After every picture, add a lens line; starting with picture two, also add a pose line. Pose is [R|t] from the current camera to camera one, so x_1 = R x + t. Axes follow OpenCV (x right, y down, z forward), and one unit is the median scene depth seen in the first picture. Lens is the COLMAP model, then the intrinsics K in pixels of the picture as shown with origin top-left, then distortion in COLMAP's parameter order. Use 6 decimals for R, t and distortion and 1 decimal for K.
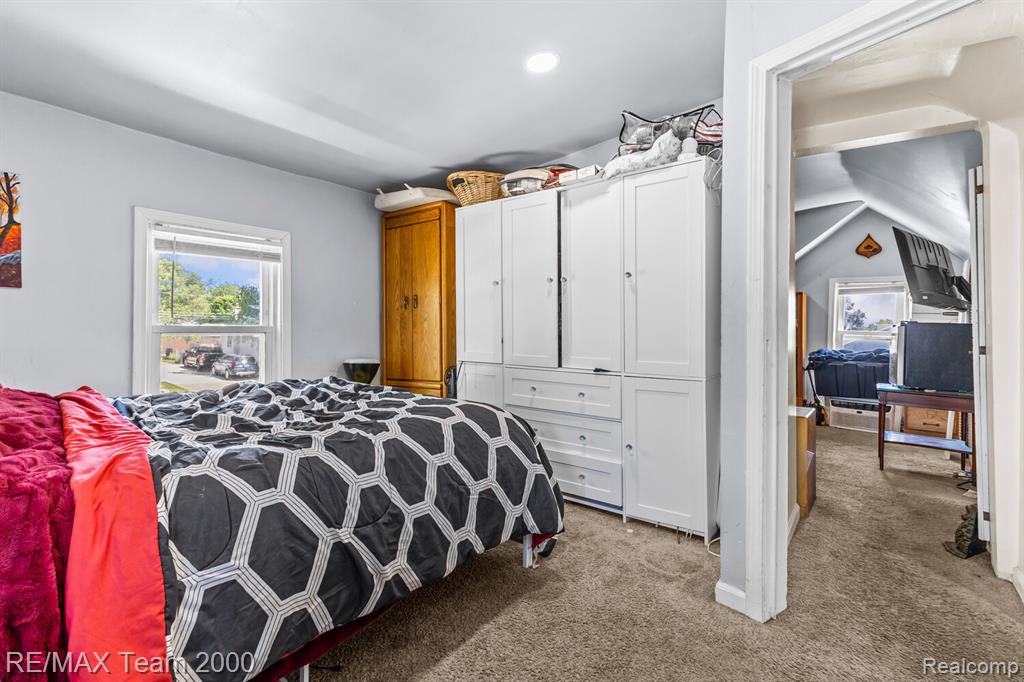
lens RADIAL K [[448.5, 0, 513.5], [0, 448.5, 334.1], [0, 0, 1]] dist [0.002267, 0.000424]
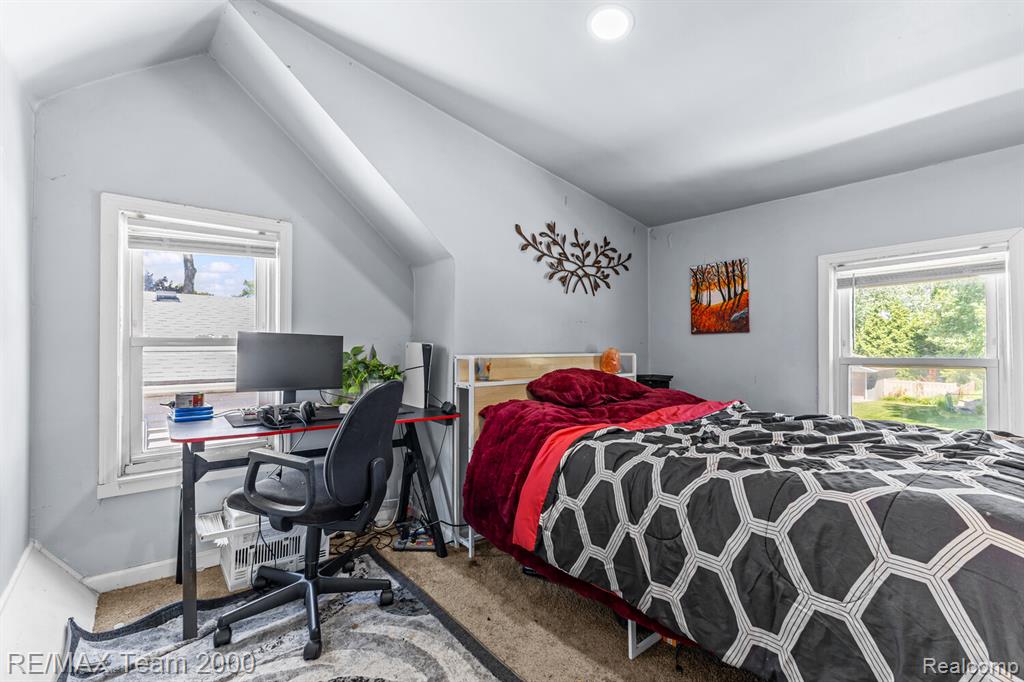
lens RADIAL K [[448.5, 0, 513.5], [0, 448.5, 334.1], [0, 0, 1]] dist [0.002267, 0.000424]
pose [[-0.187726, -0.047625, -0.981066, 0.530141], [-0.020455, 0.998797, -0.044571, -0.014873], [0.982008, 0.011701, -0.188474, 0.525177]]
